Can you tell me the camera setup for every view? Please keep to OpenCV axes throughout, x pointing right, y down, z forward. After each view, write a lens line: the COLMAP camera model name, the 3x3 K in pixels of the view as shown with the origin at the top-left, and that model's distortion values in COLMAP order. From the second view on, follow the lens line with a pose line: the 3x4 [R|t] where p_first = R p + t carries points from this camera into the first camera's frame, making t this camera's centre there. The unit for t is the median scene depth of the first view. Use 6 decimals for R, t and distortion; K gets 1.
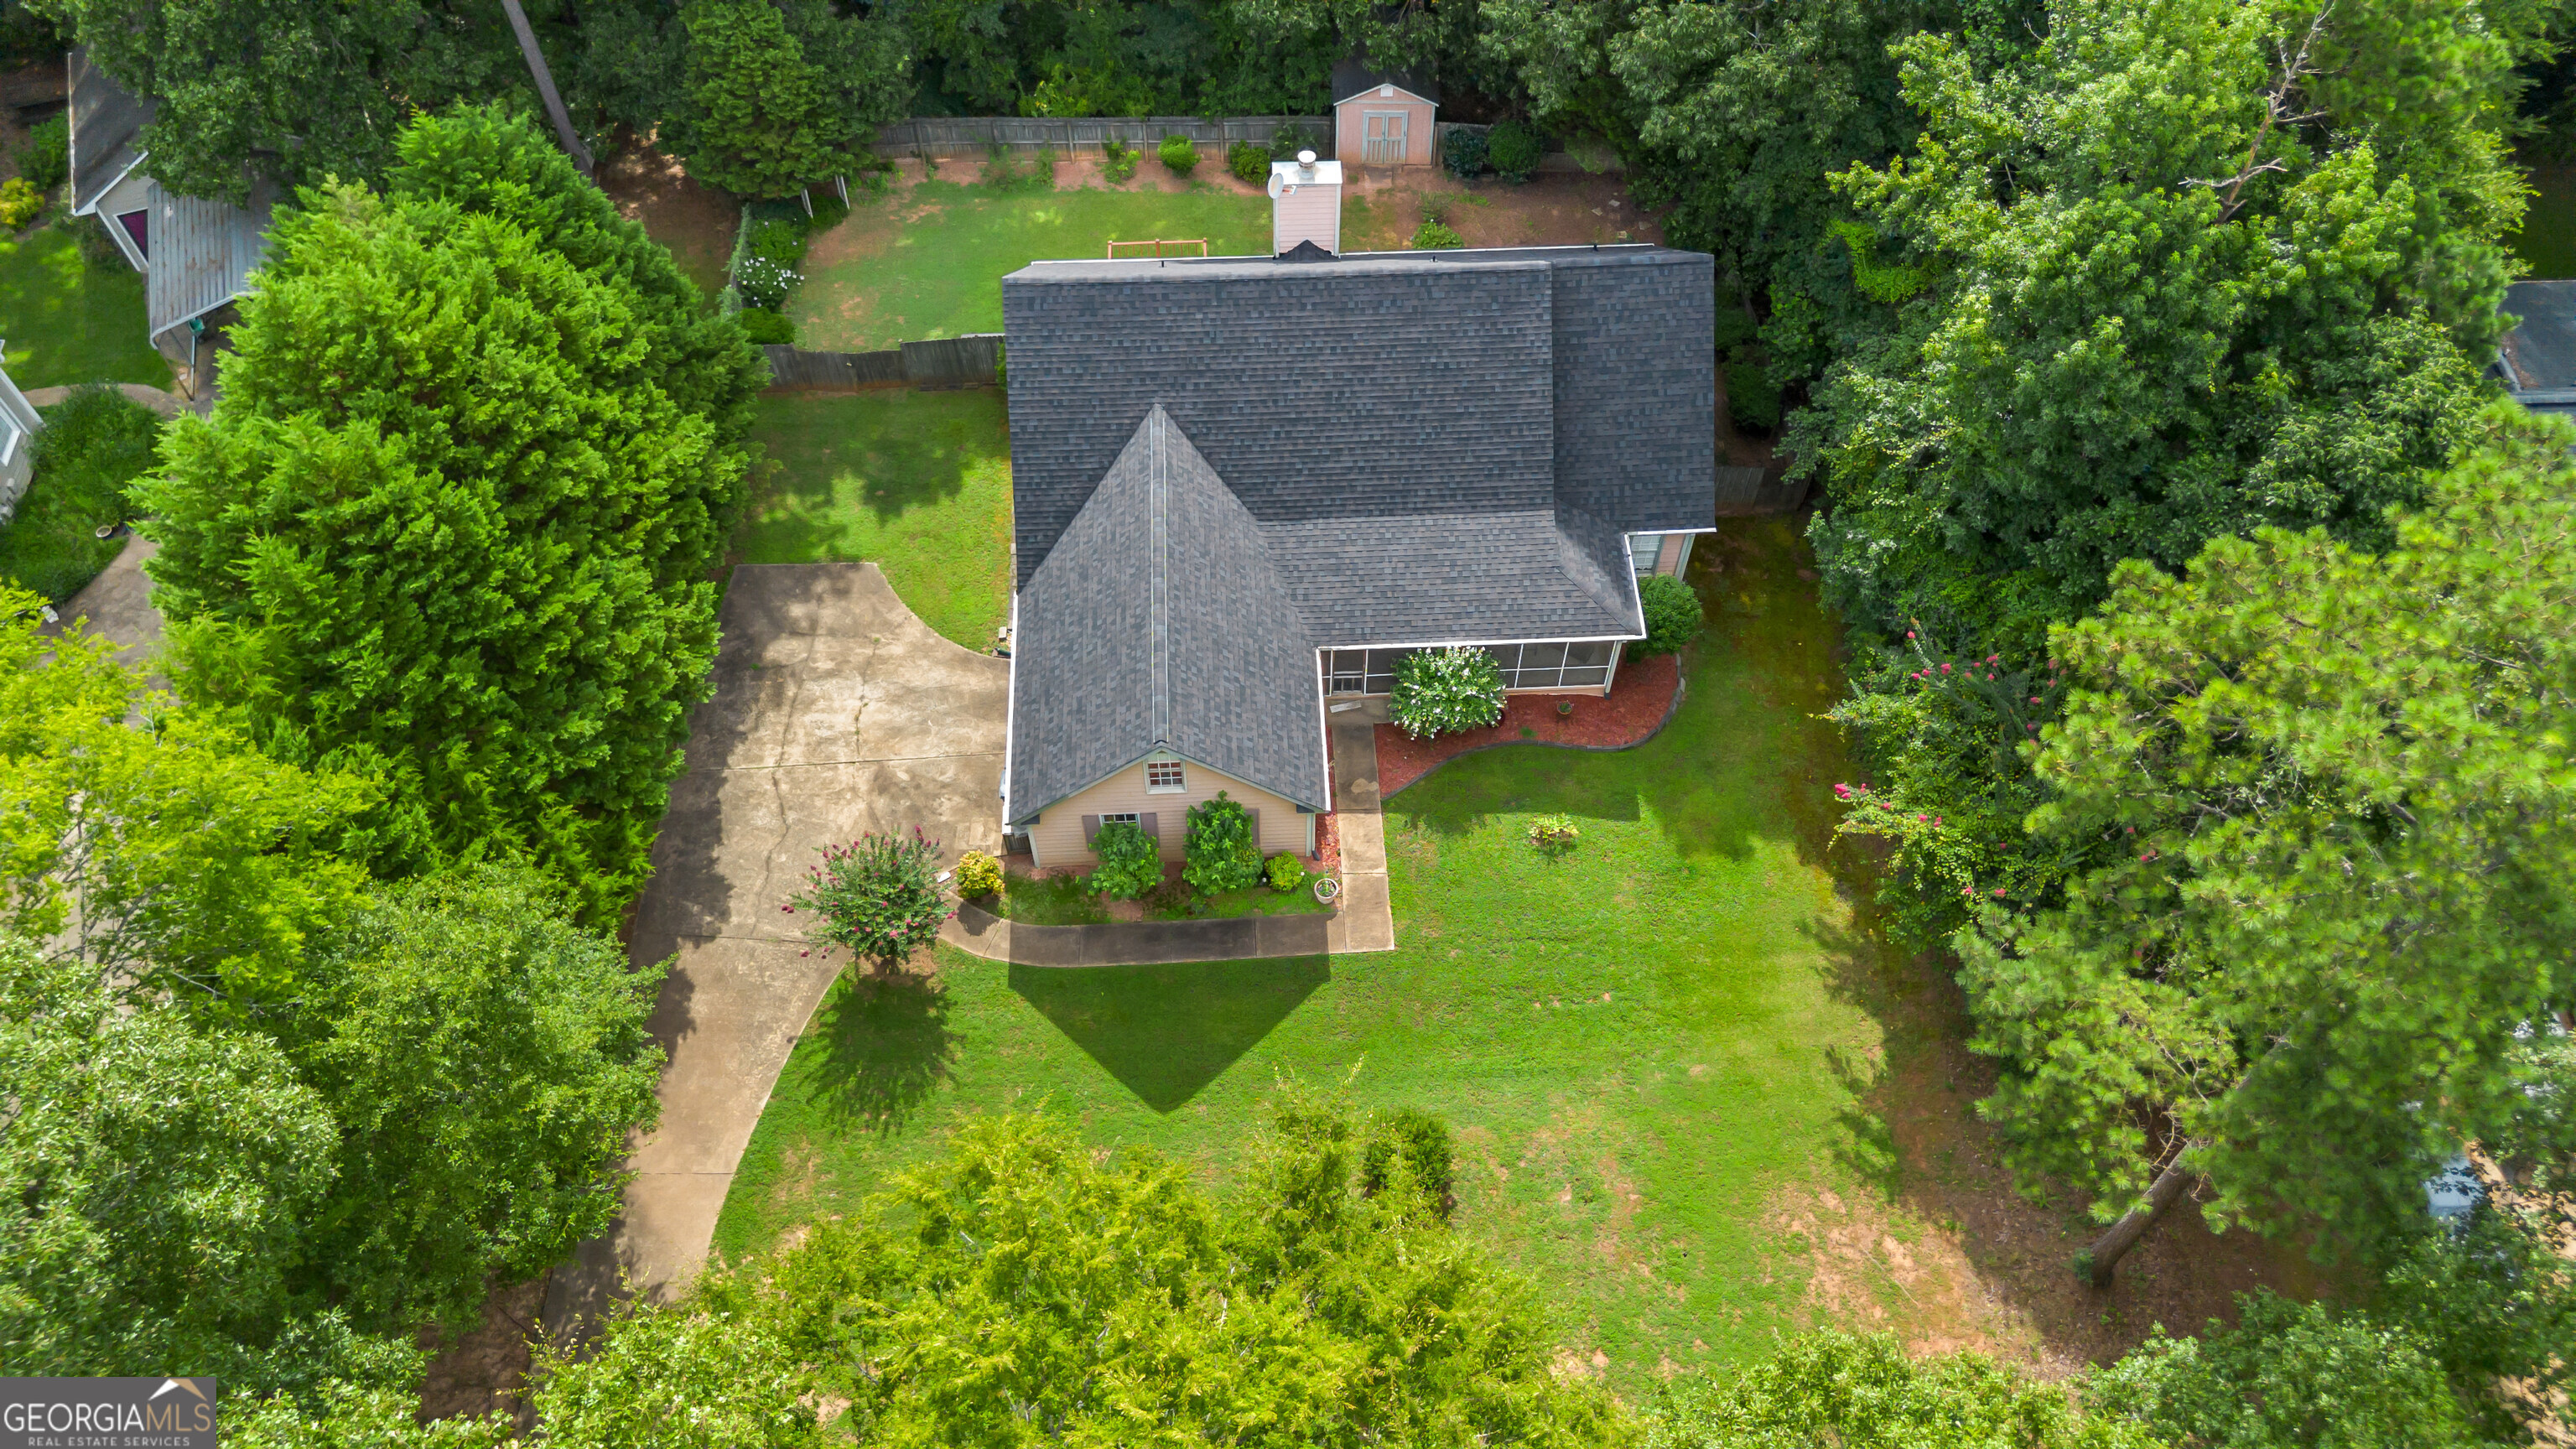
lens RADIAL K [[1844.5, 0, 1316.9], [0, 1844.5, 712.6], [0, 0, 1]] dist [0.047514, -0.058797]
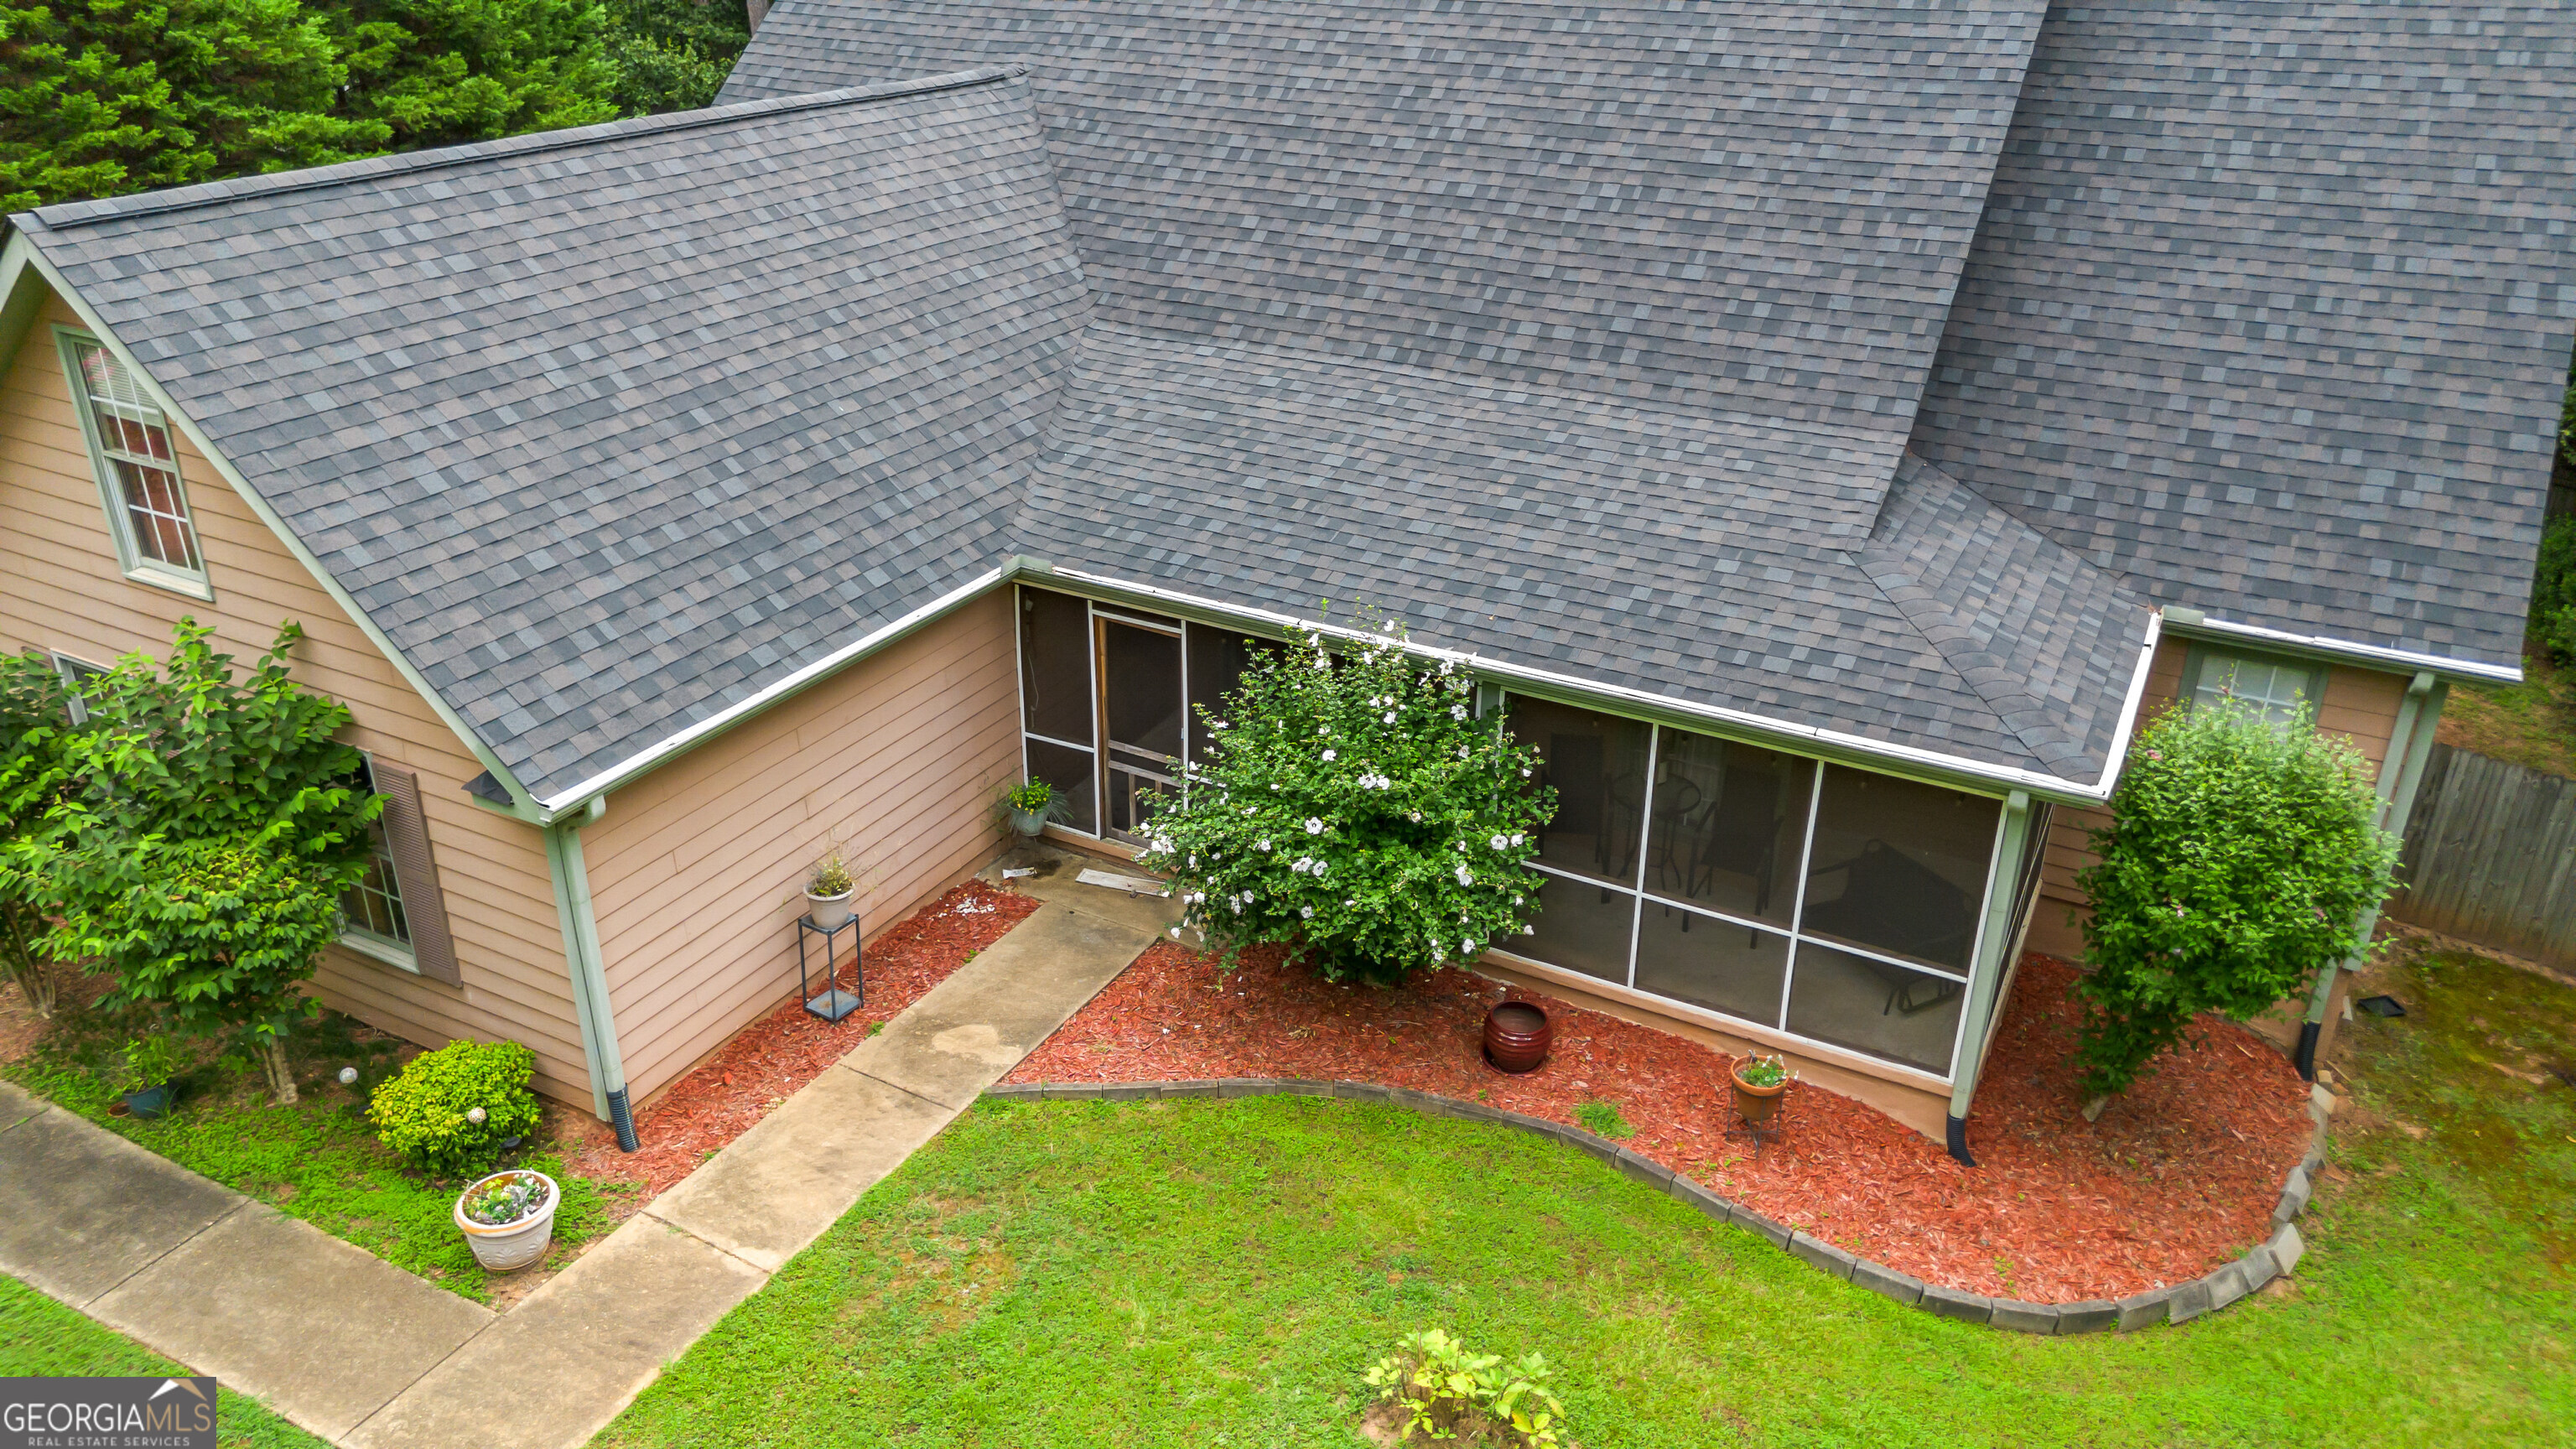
lens RADIAL K [[1844.5, 0, 1316.9], [0, 1844.5, 712.6], [0, 0, 1]] dist [0.047514, -0.058797]
pose [[0.860082, 0.217582, -0.461430, 0.199240], [-0.420297, 0.814871, -0.399169, 0.092640], [0.289154, 0.537255, 0.792305, 0.766479]]
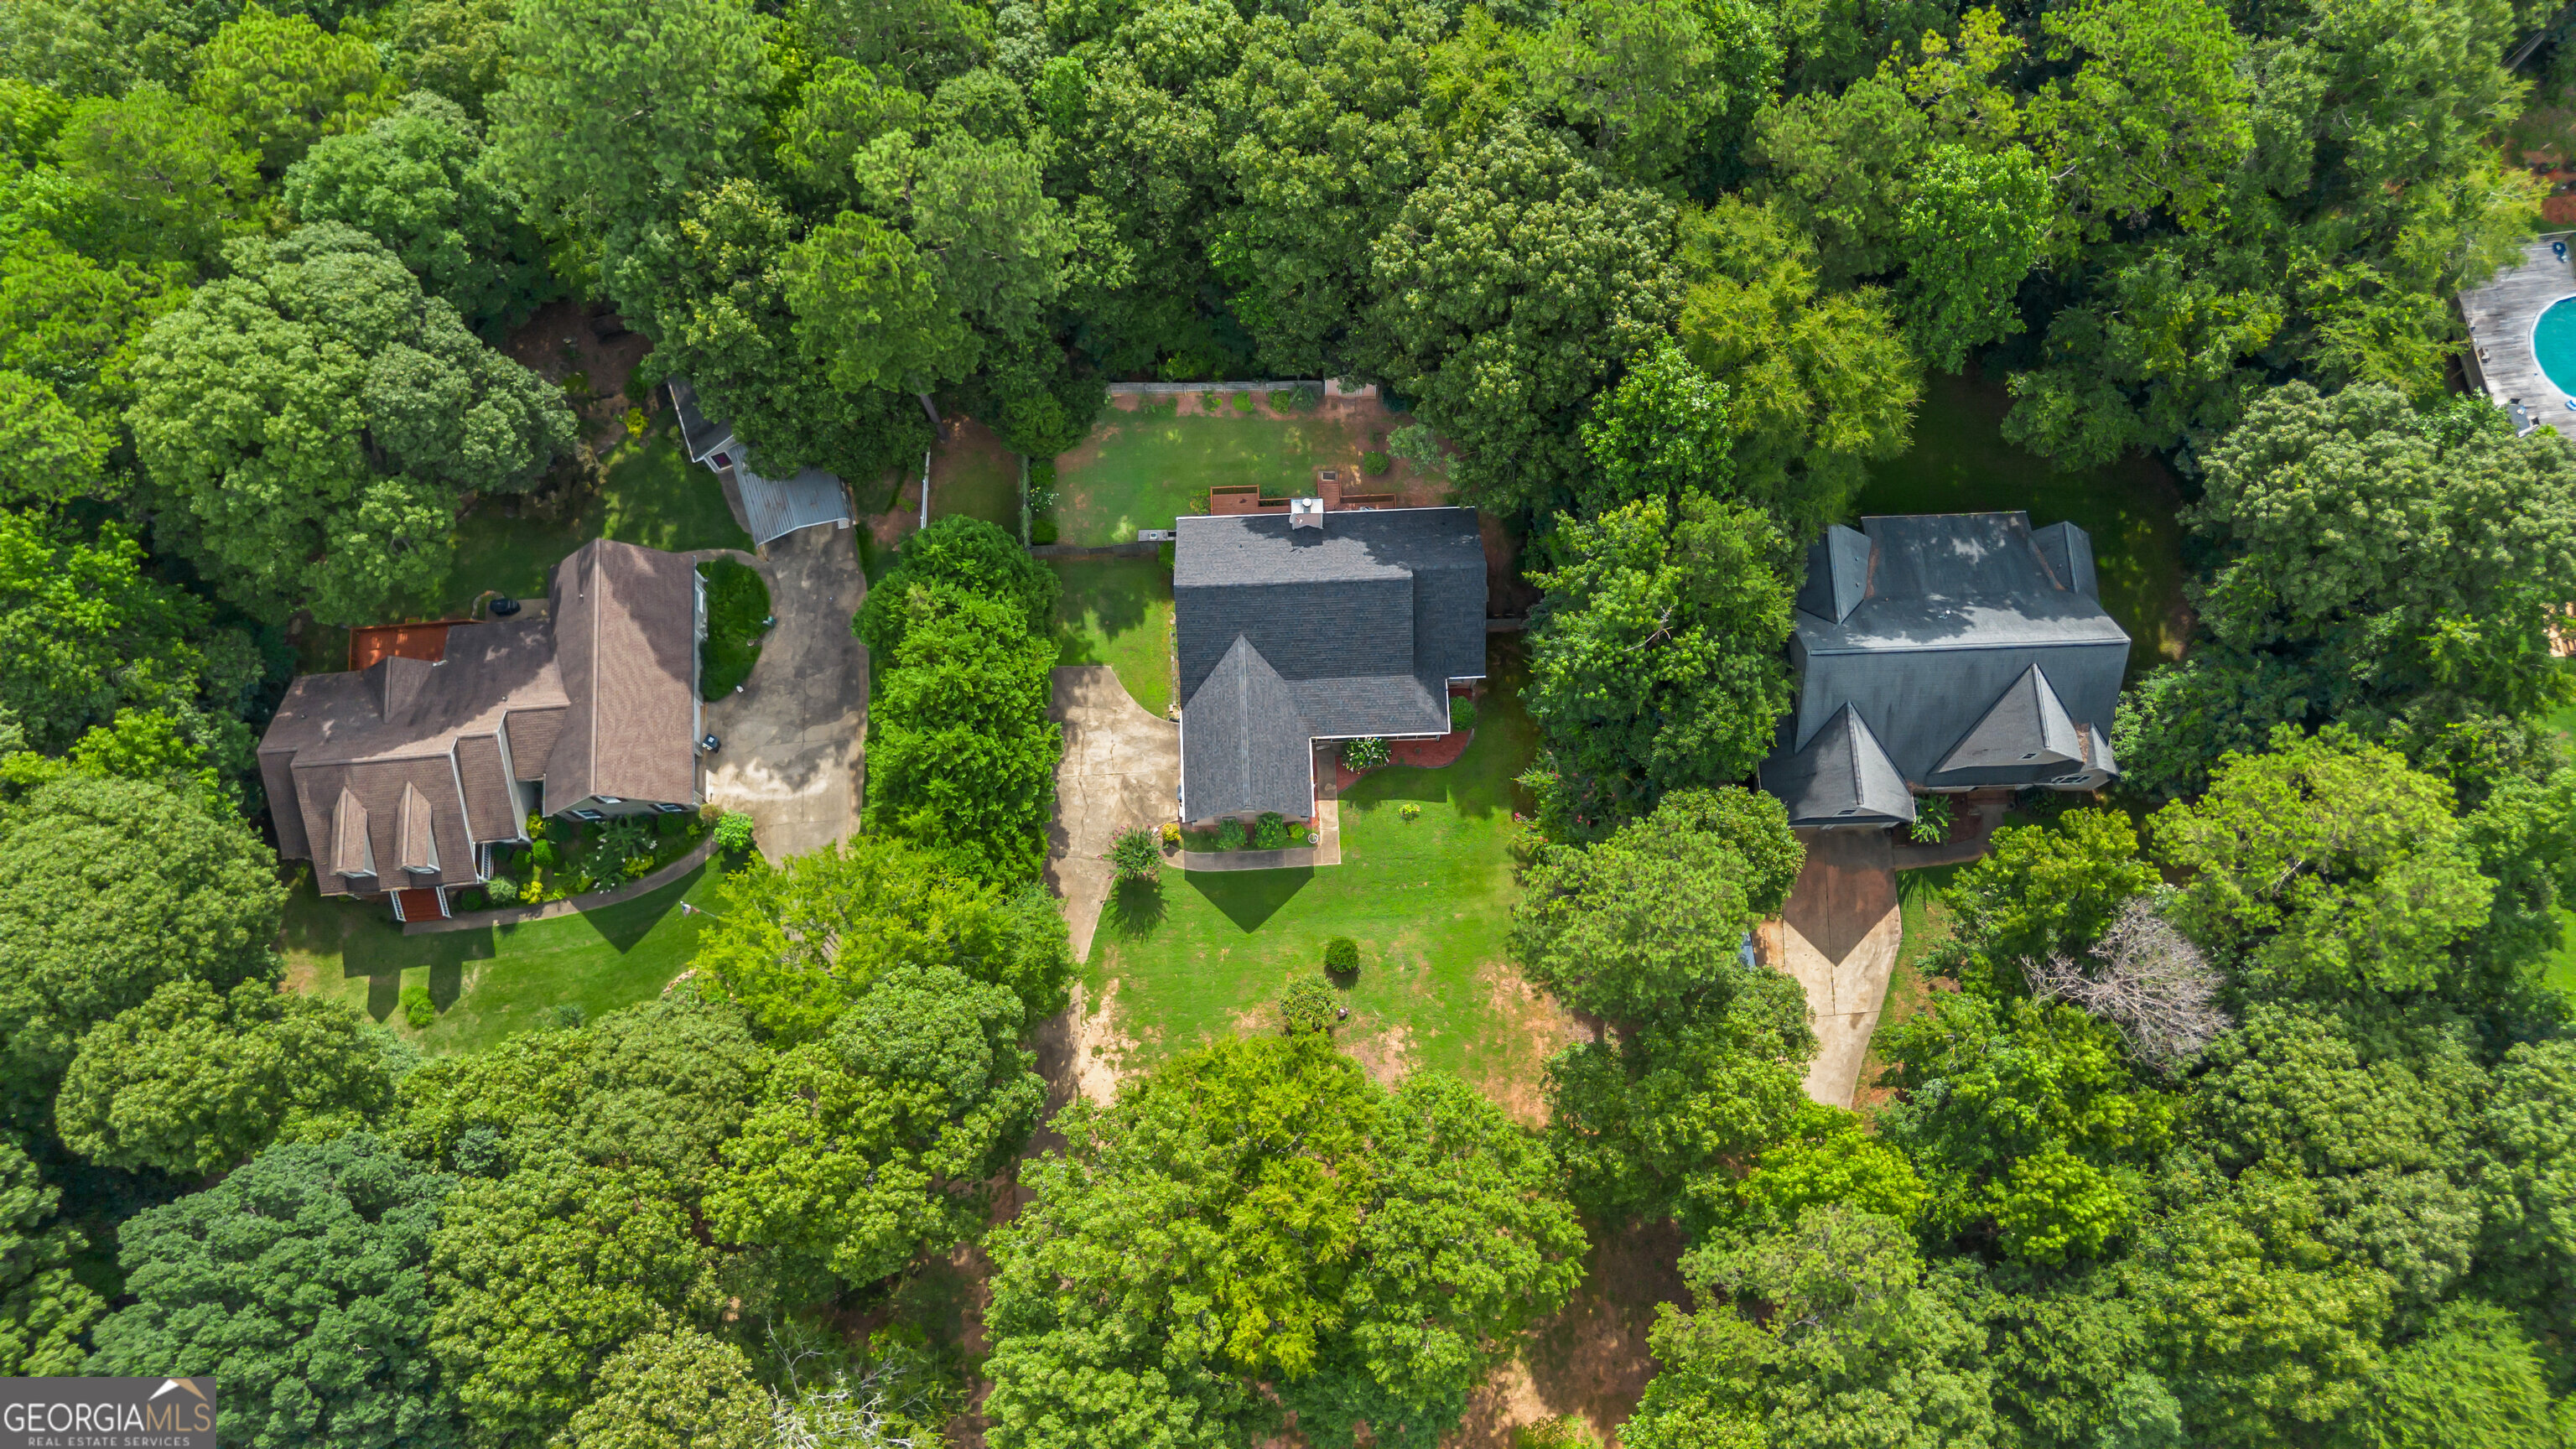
lens RADIAL K [[1844.5, 0, 1316.9], [0, 1844.5, 712.6], [0, 0, 1]] dist [0.047514, -0.058797]
pose [[0.999939, 0.008656, -0.006843, 0.024548], [-0.006004, 0.947133, 0.320784, -0.815377], [0.009258, -0.320723, 0.947128, -1.211776]]
